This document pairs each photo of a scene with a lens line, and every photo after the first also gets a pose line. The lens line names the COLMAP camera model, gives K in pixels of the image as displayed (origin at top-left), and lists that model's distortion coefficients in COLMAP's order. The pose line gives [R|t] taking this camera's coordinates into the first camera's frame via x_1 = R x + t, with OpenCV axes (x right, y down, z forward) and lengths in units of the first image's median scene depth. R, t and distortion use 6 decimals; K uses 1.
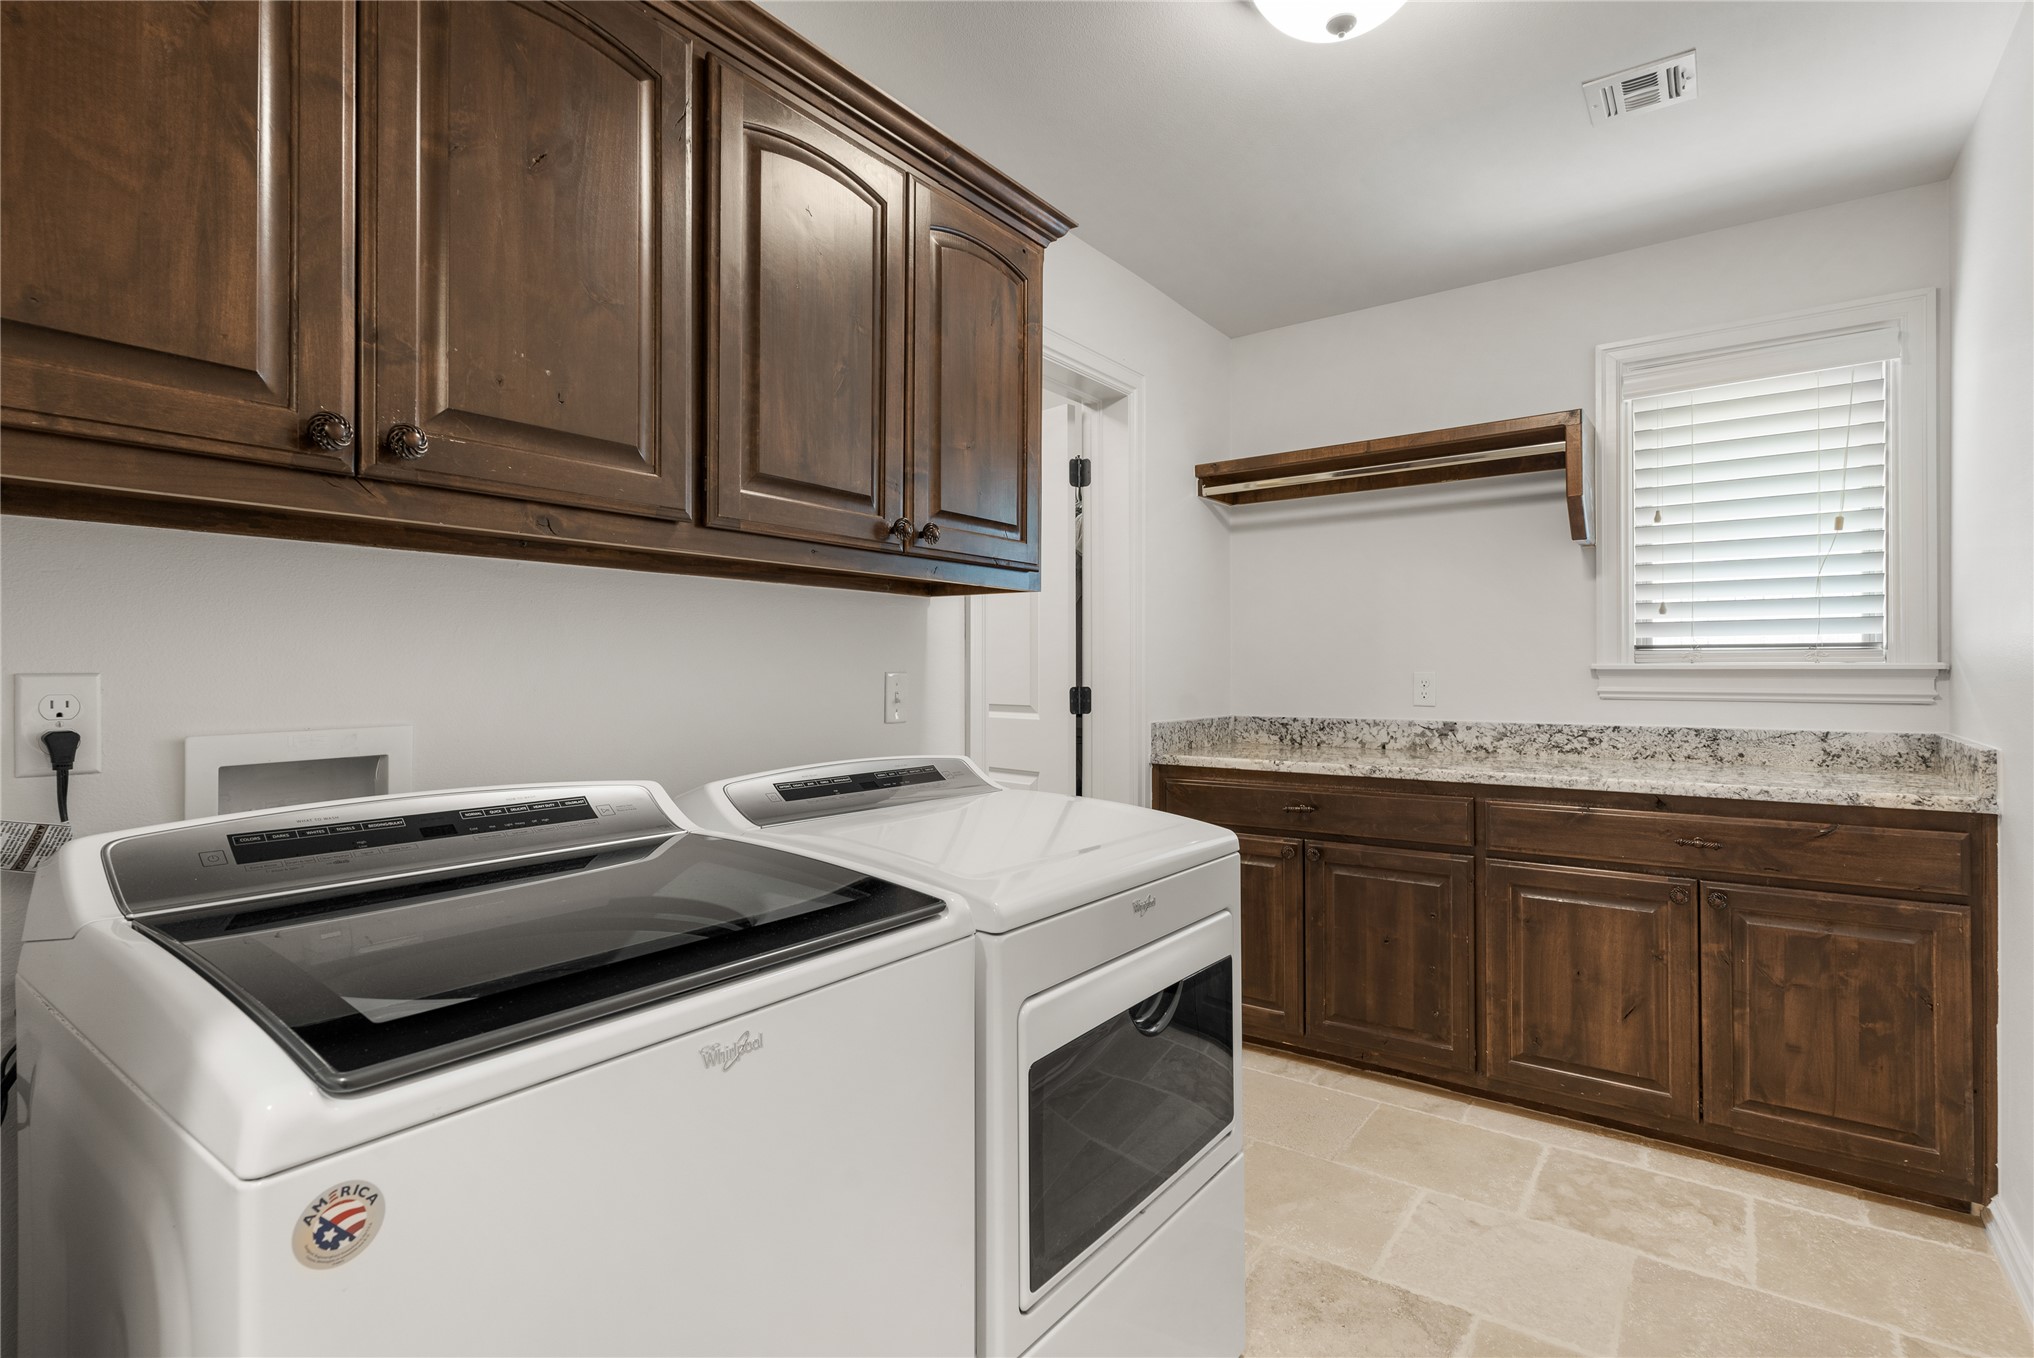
lens RADIAL K [[945.1, 0, 1017.9], [0, 945.1, 670.4], [0, 0, 1]] dist [0.003535, 0.000124]
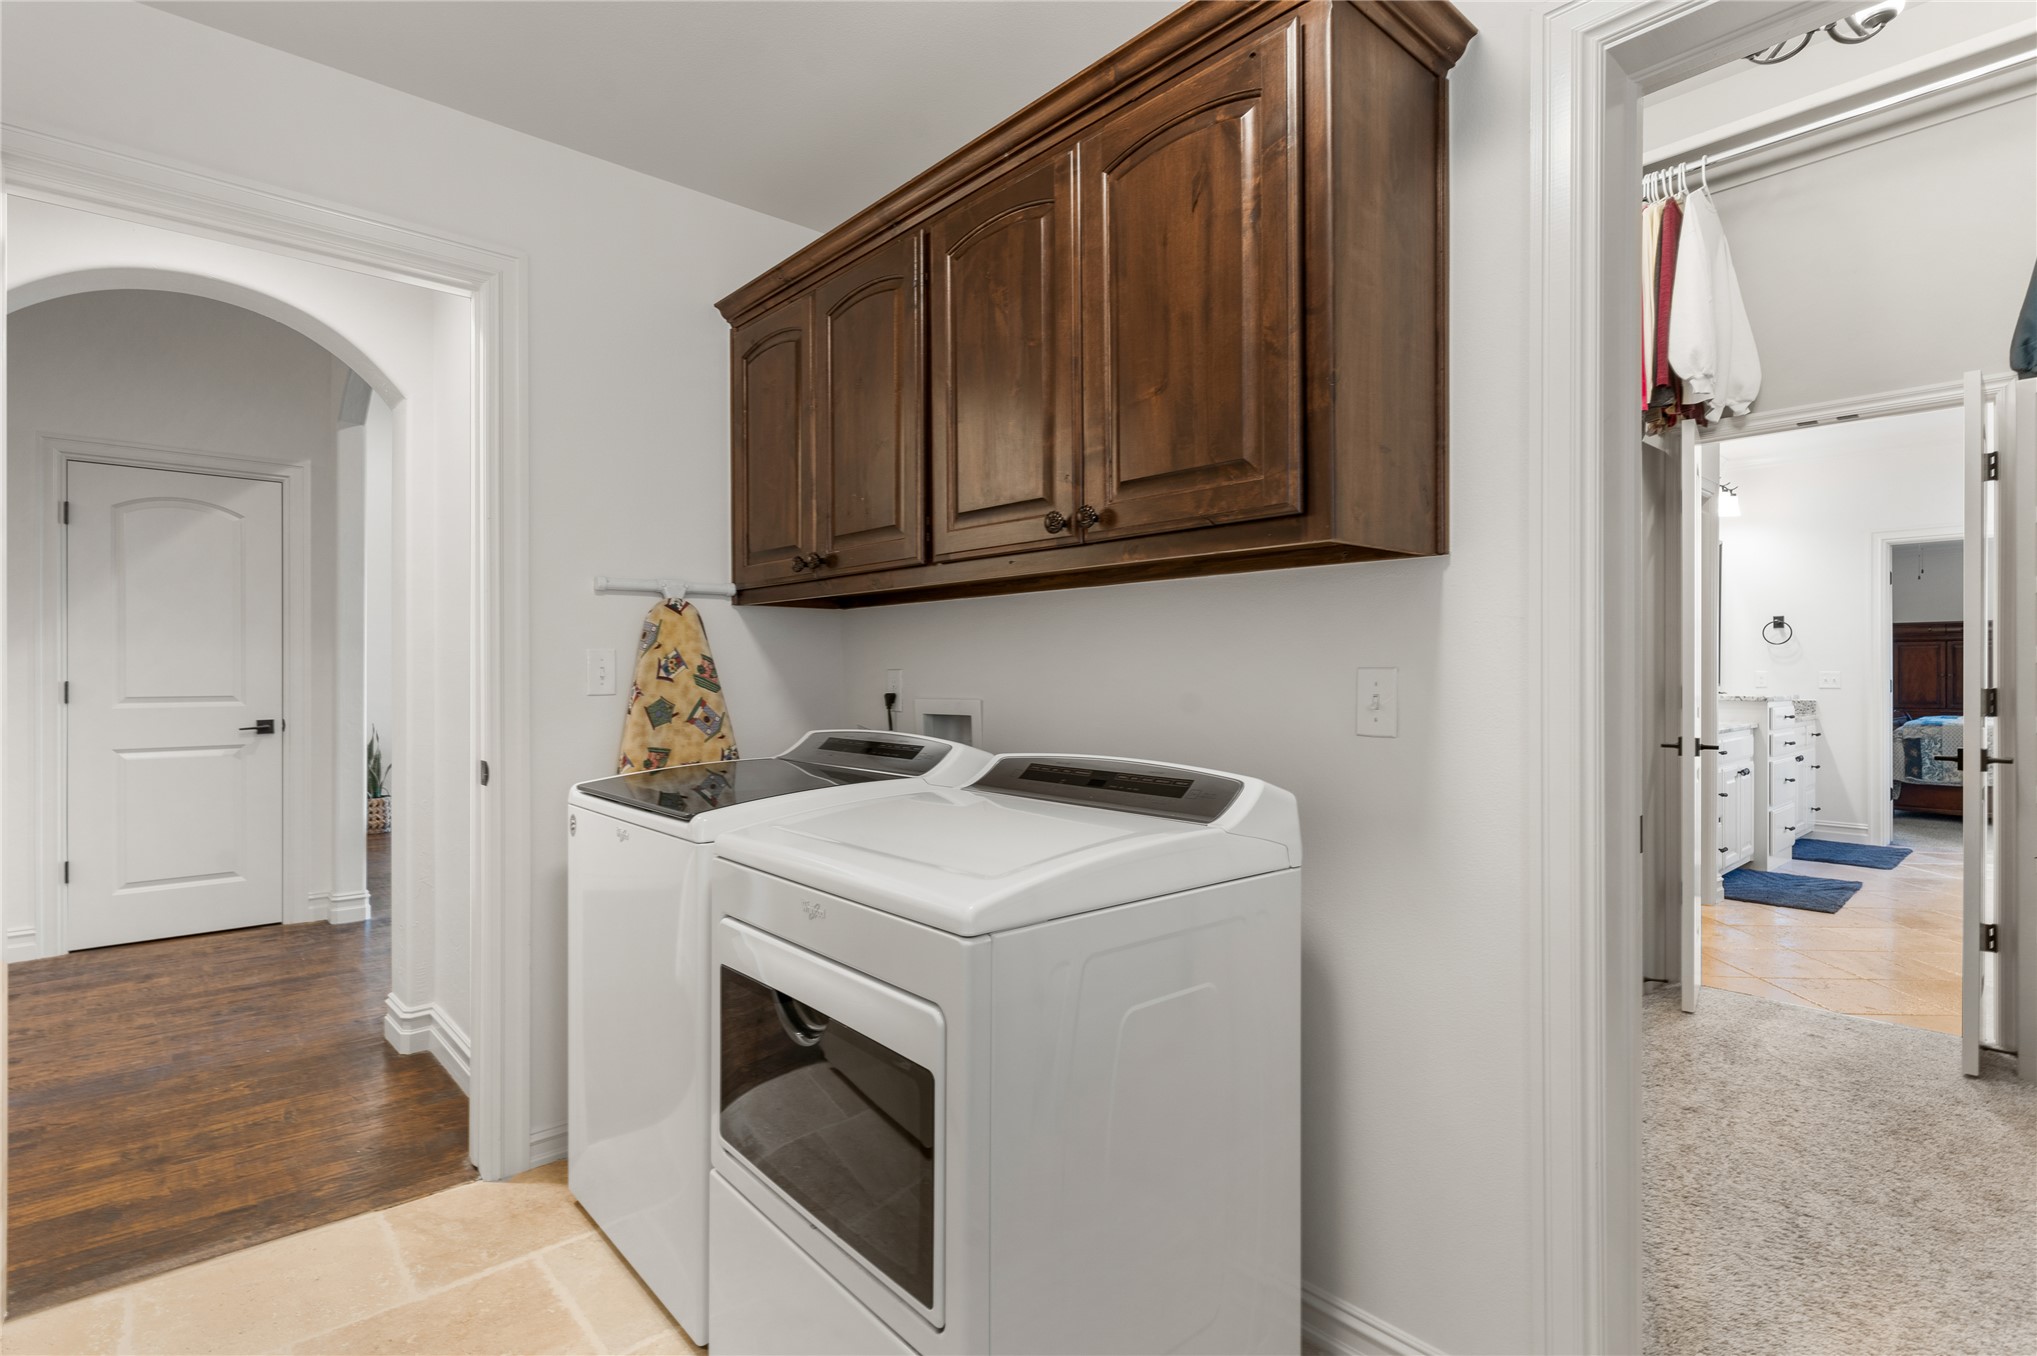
lens RADIAL K [[970.8, 0, 1010.1], [0, 970.8, 674.7], [0, 0, 1]] dist [0.002090, 0.000489]
pose [[-0.187573, 0.007489, -0.982222, 0.954466], [0.001283, 0.999972, 0.007379, 0.001842], [0.982250, 0.000124, -0.187577, 1.242015]]
